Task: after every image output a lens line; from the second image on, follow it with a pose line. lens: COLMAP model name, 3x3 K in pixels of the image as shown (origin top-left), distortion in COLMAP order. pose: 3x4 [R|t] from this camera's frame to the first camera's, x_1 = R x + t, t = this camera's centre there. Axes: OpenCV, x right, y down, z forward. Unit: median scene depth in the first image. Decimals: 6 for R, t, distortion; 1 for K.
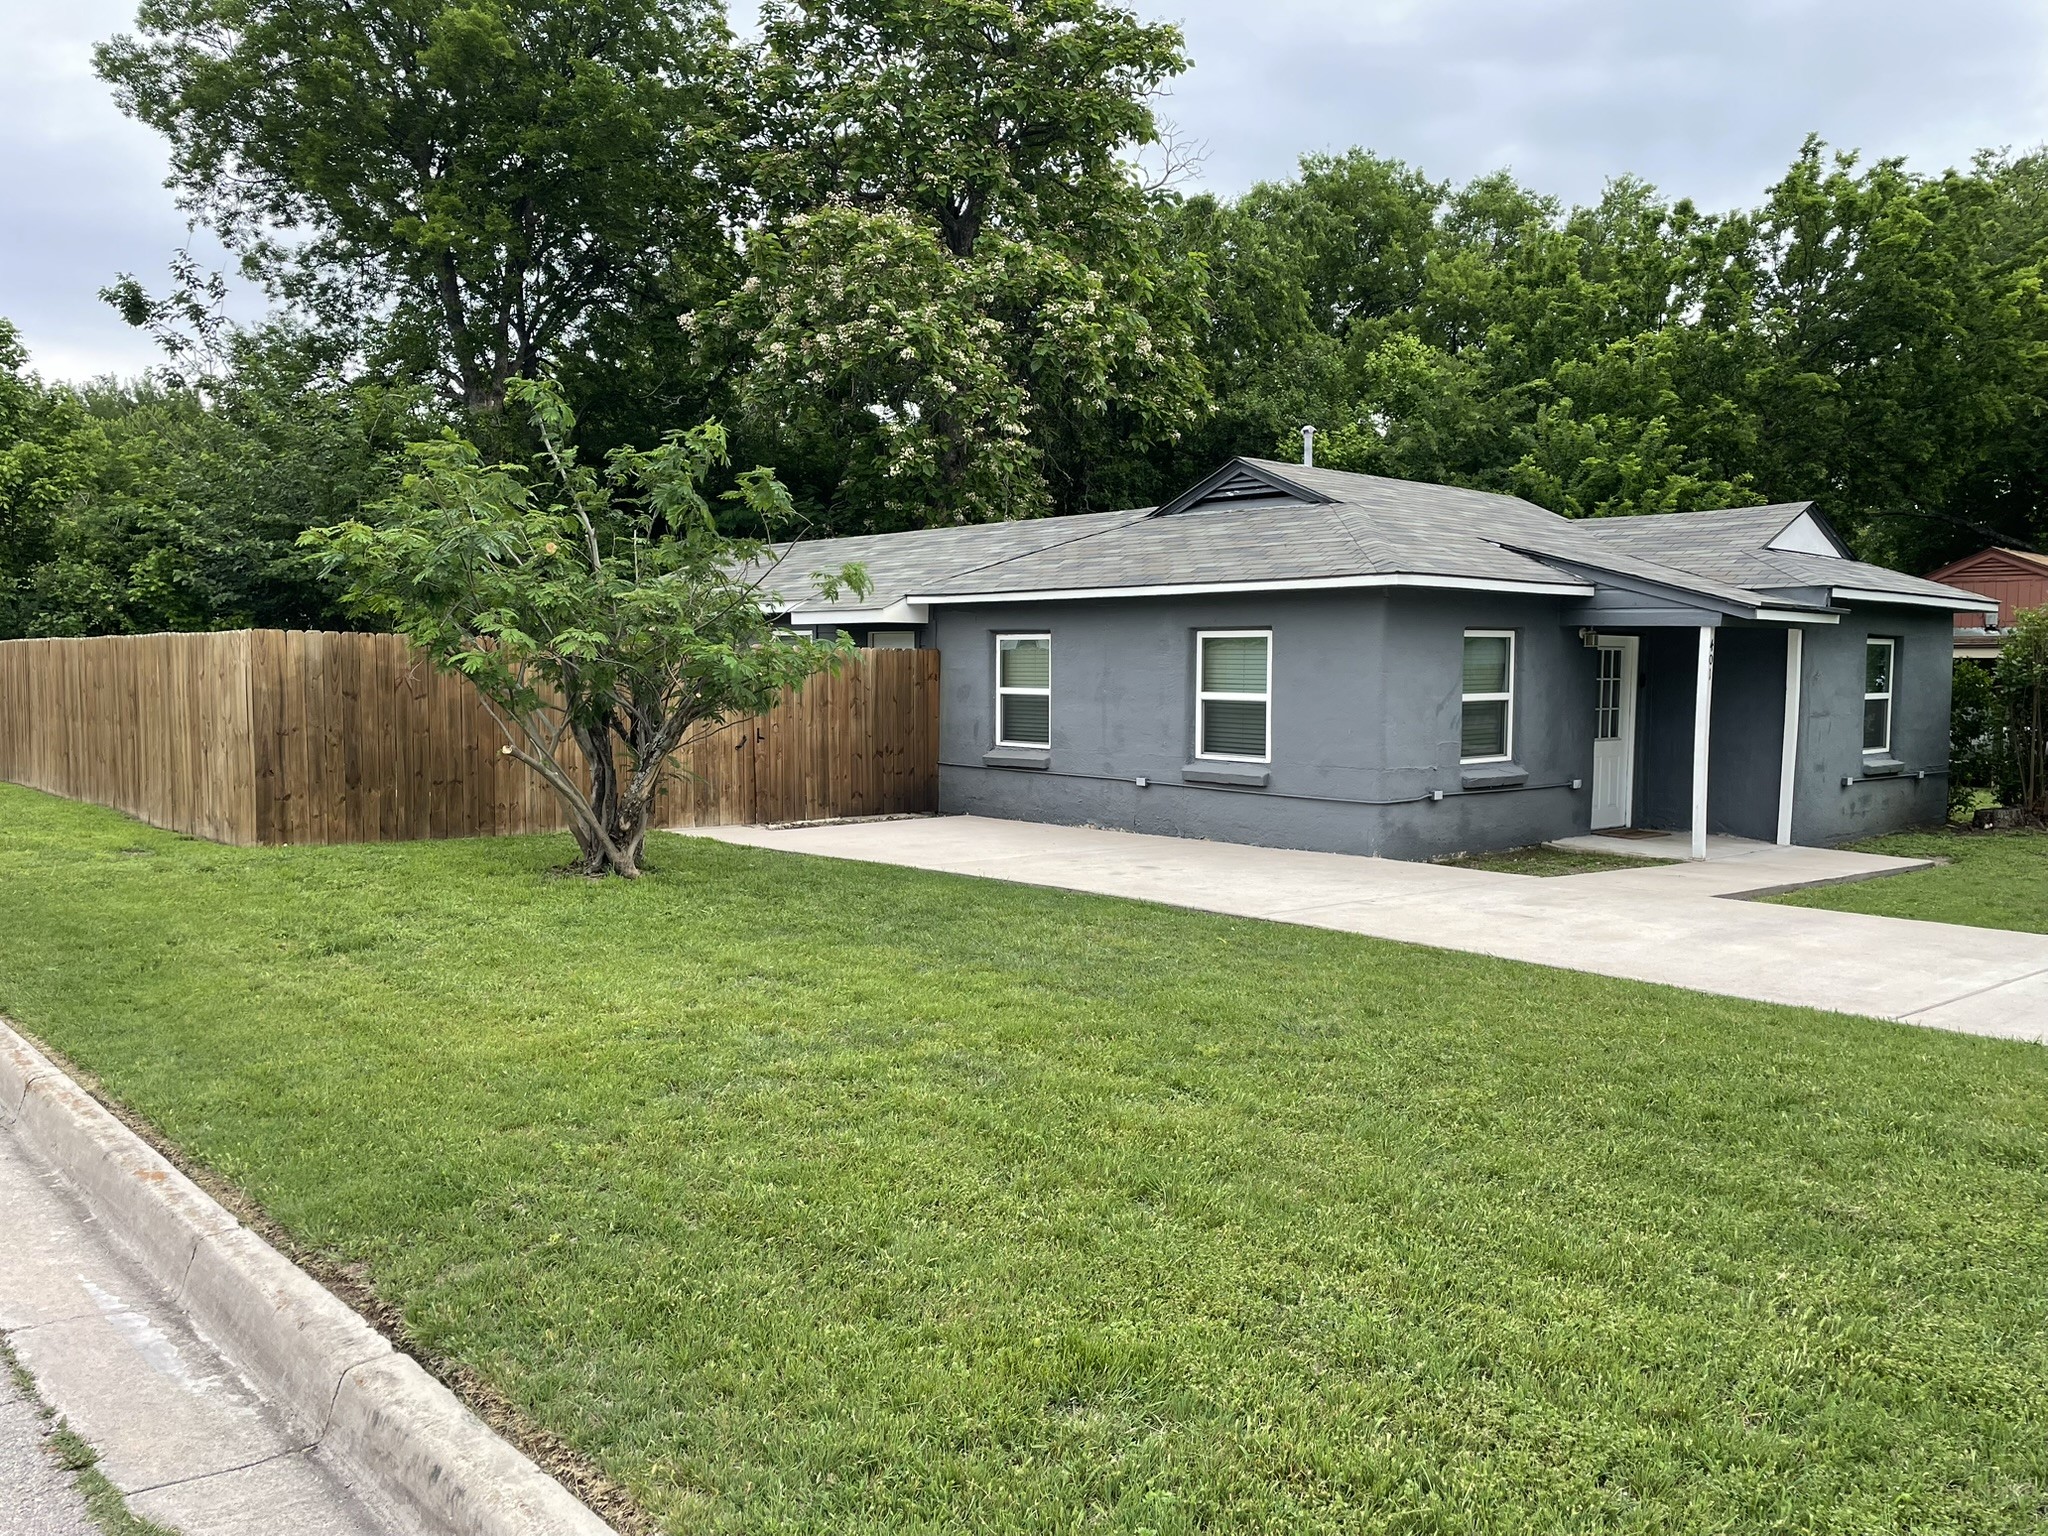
lens RADIAL K [[1553.8, 0, 1027.2], [0, 1553.8, 764.1], [0, 0, 1]] dist [0.085317, -0.109050]
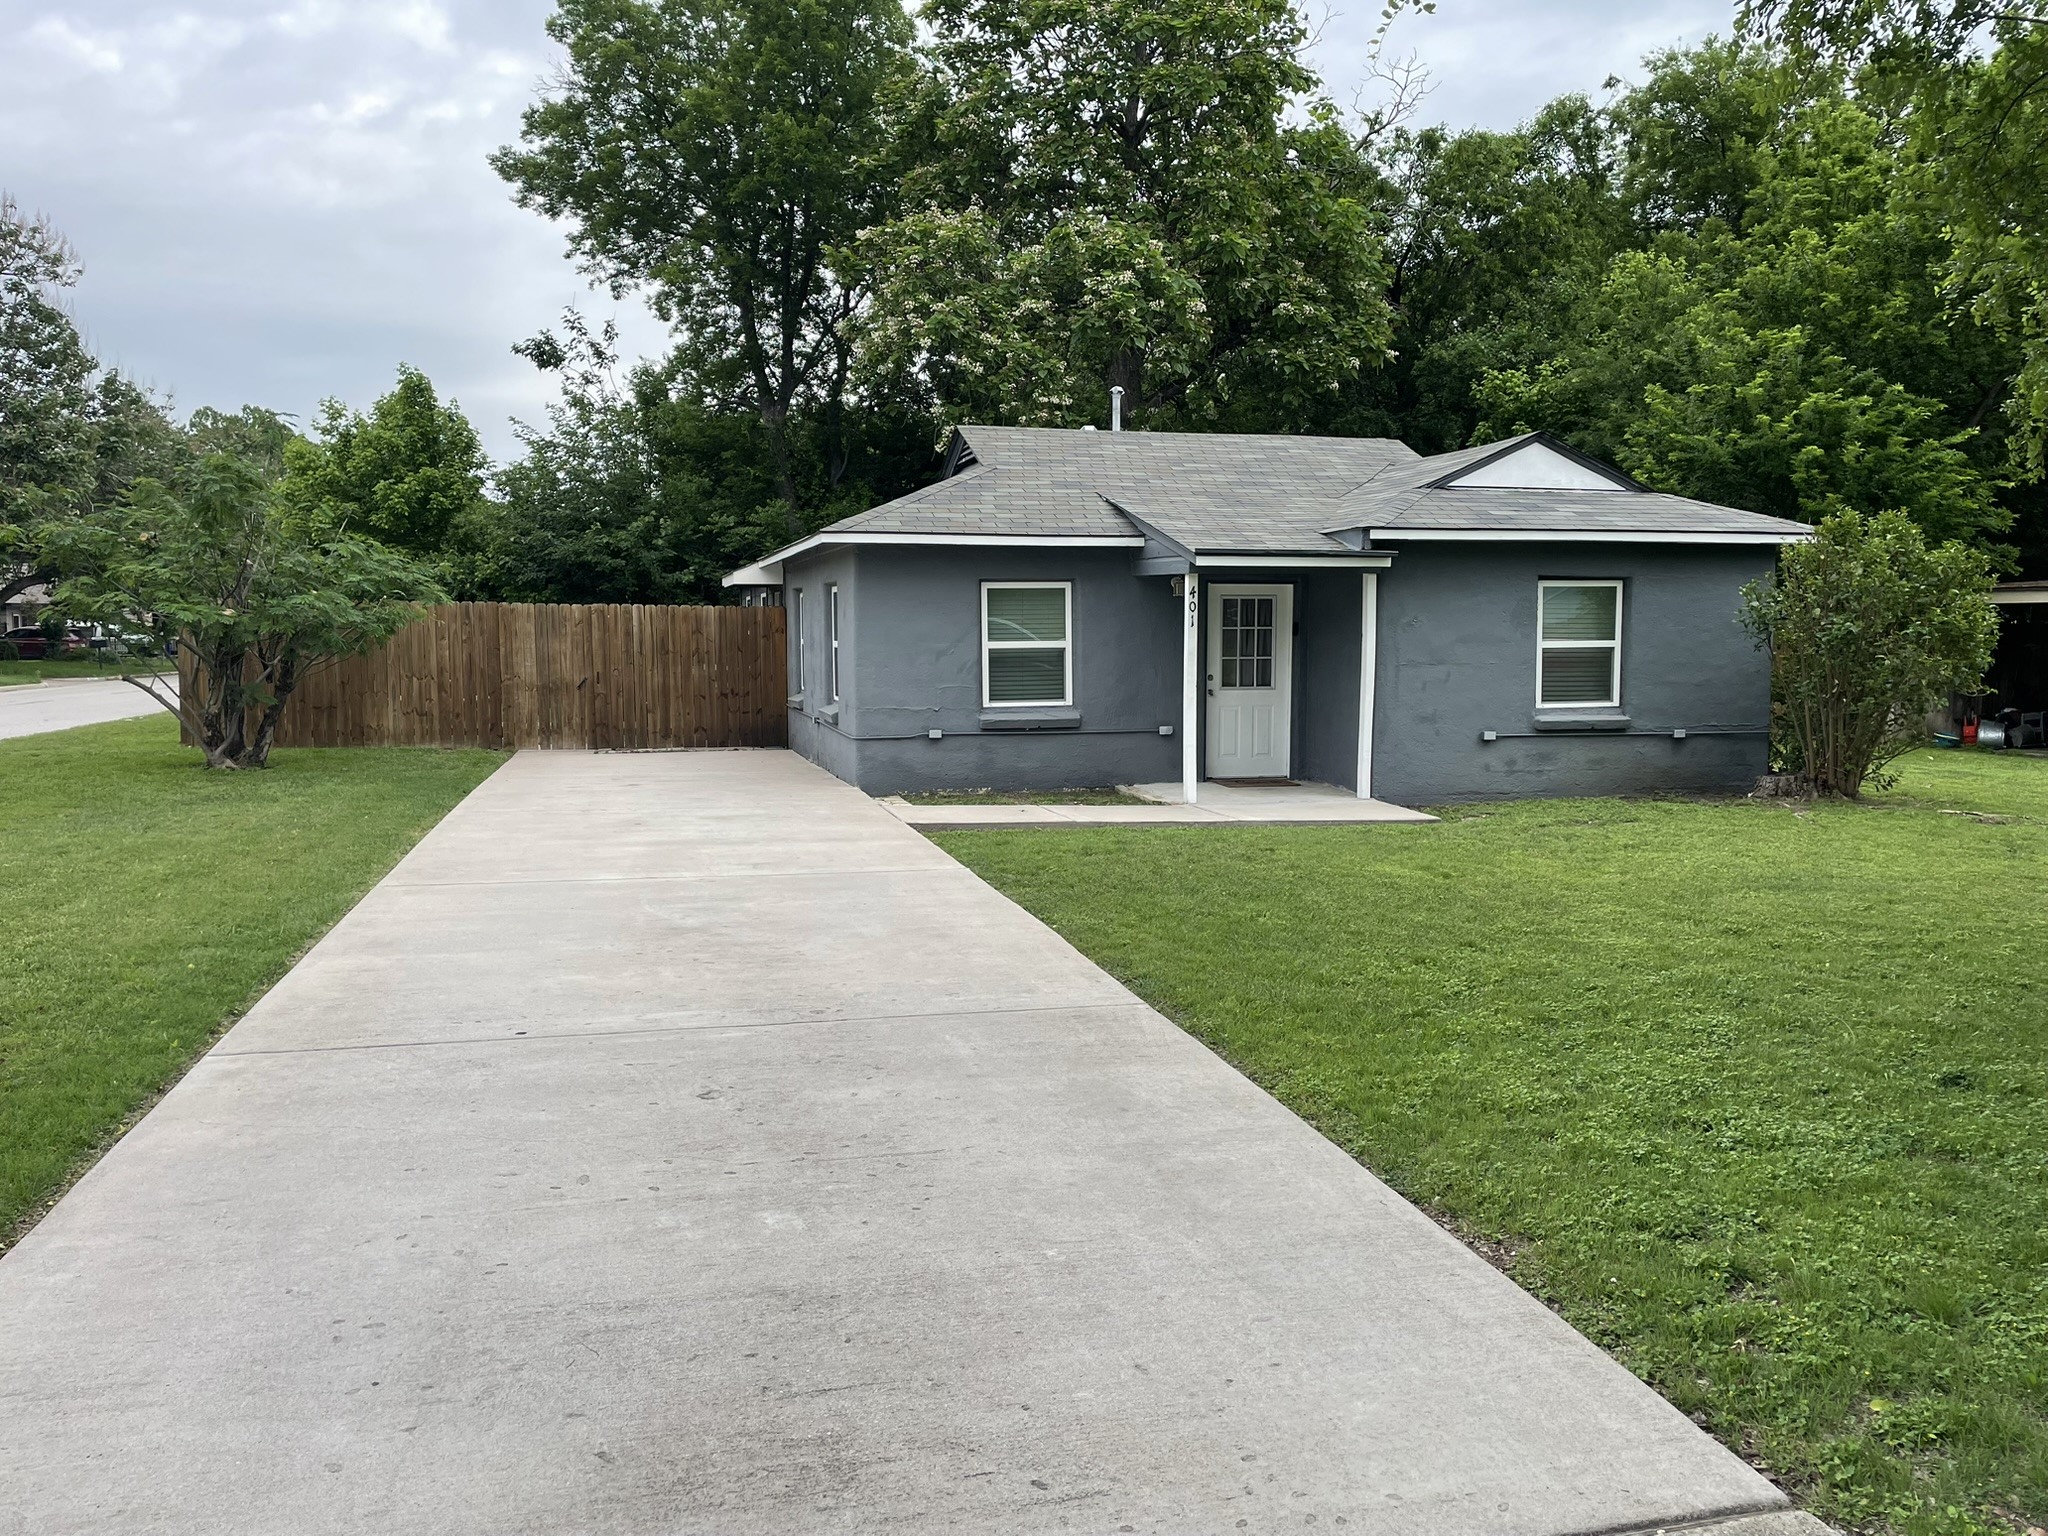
lens RADIAL K [[1553.8, 0, 1025.4], [0, 1553.8, 758.6], [0, 0, 1]] dist [0.085317, -0.109050]
pose [[0.884934, 0.030403, -0.464723, 0.662397], [-0.021563, 0.999472, 0.024325, 0.007463], [0.465217, -0.011505, 0.885122, 0.052795]]
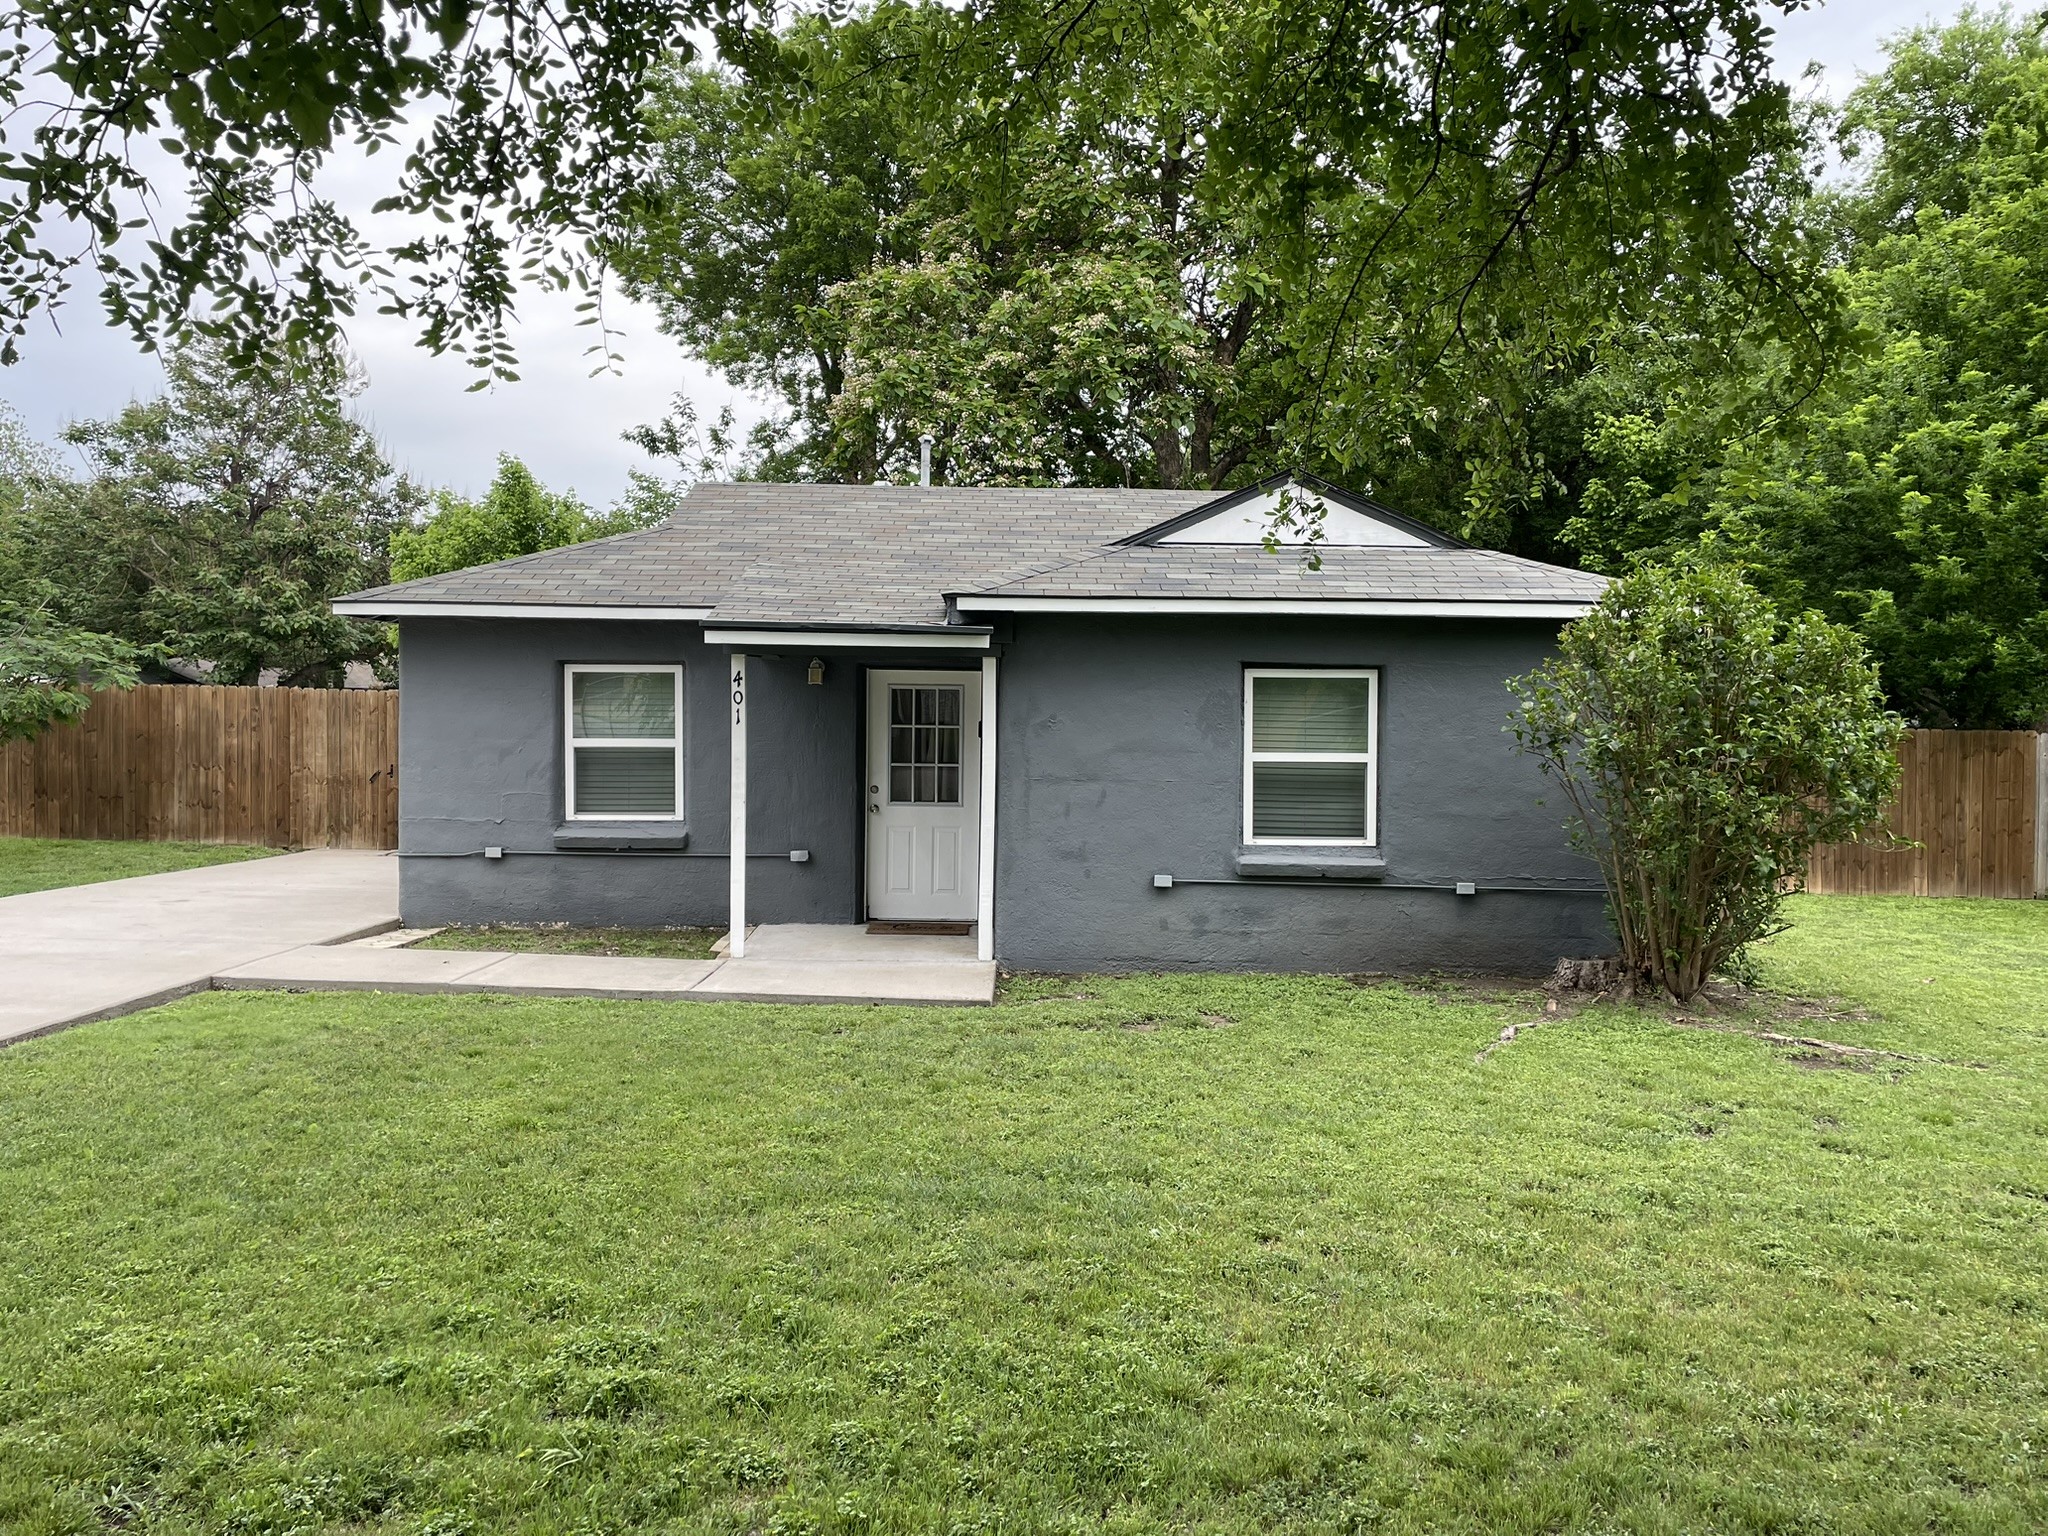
lens RADIAL K [[1553.8, 0, 1014.3], [0, 1553.8, 767.8], [0, 0, 1]] dist [0.085317, -0.109050]
pose [[0.739121, 0.023713, -0.673155, 0.860317], [-0.049698, 0.998576, -0.019391, -0.019895], [0.671736, 0.047787, 0.739247, 0.434698]]
